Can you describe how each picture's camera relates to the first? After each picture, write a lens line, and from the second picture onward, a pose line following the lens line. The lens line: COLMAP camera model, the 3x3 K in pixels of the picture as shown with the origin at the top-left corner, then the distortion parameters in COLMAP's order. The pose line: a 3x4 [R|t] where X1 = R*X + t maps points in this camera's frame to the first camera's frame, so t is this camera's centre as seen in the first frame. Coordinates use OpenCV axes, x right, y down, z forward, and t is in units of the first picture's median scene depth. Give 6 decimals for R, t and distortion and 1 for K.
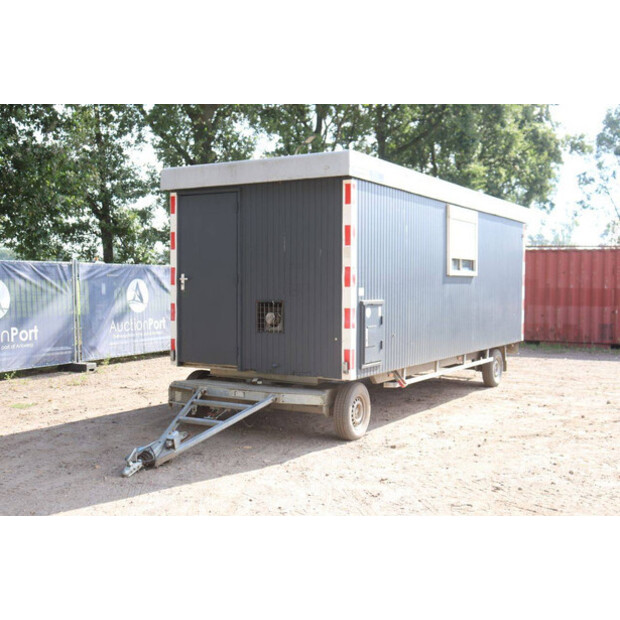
lens RADIAL K [[738.5, 0, 310.0], [0, 738.5, 310.0], [0, 0, 1]] dist [0.002064, 0.033255]
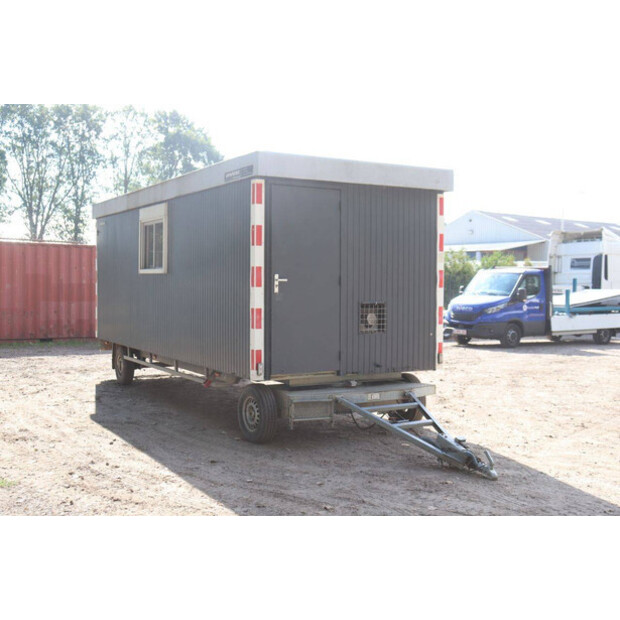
lens RADIAL K [[759.9, 0, 310.0], [0, 759.9, 310.0], [0, 0, 1]] dist [0.009591, 0.026464]
pose [[0.489064, -0.036247, 0.871494, -1.000110], [0.027524, 0.999280, 0.026116, -0.030857], [-0.871813, 0.011215, 0.489710, 0.558618]]
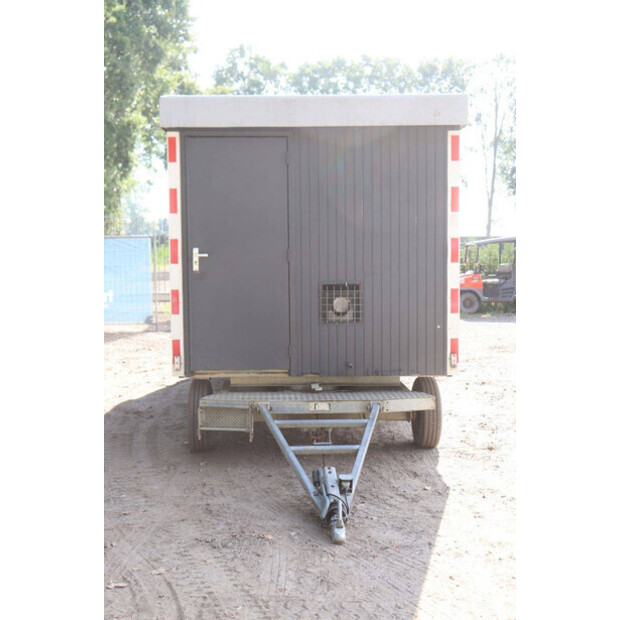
lens RADIAL K [[822.1, 0, 310.0], [0, 822.1, 310.0], [0, 0, 1]] dist [0.071904, 0.034602]
pose [[0.854858, -0.049545, 0.516491, -0.523455], [0.030367, 0.998502, 0.045521, -0.023535], [-0.517973, -0.023230, 0.855081, 0.277814]]
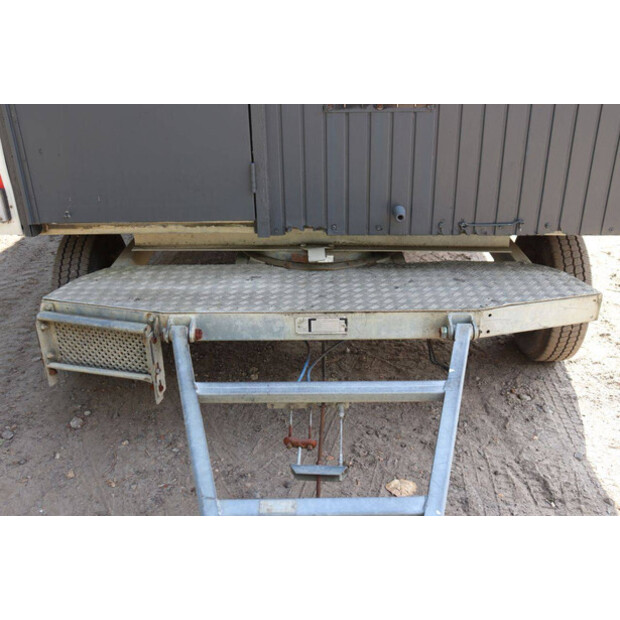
lens RADIAL K [[617.8, 0, 310.0], [0, 617.8, 310.0], [0, 0, 1]] dist [-0.071395, 0.001779]
pose [[0.886909, -0.219316, 0.406562, -0.198748], [0.043169, 0.915610, 0.399744, 0.005417], [-0.459922, -0.336986, 0.821530, 0.773814]]
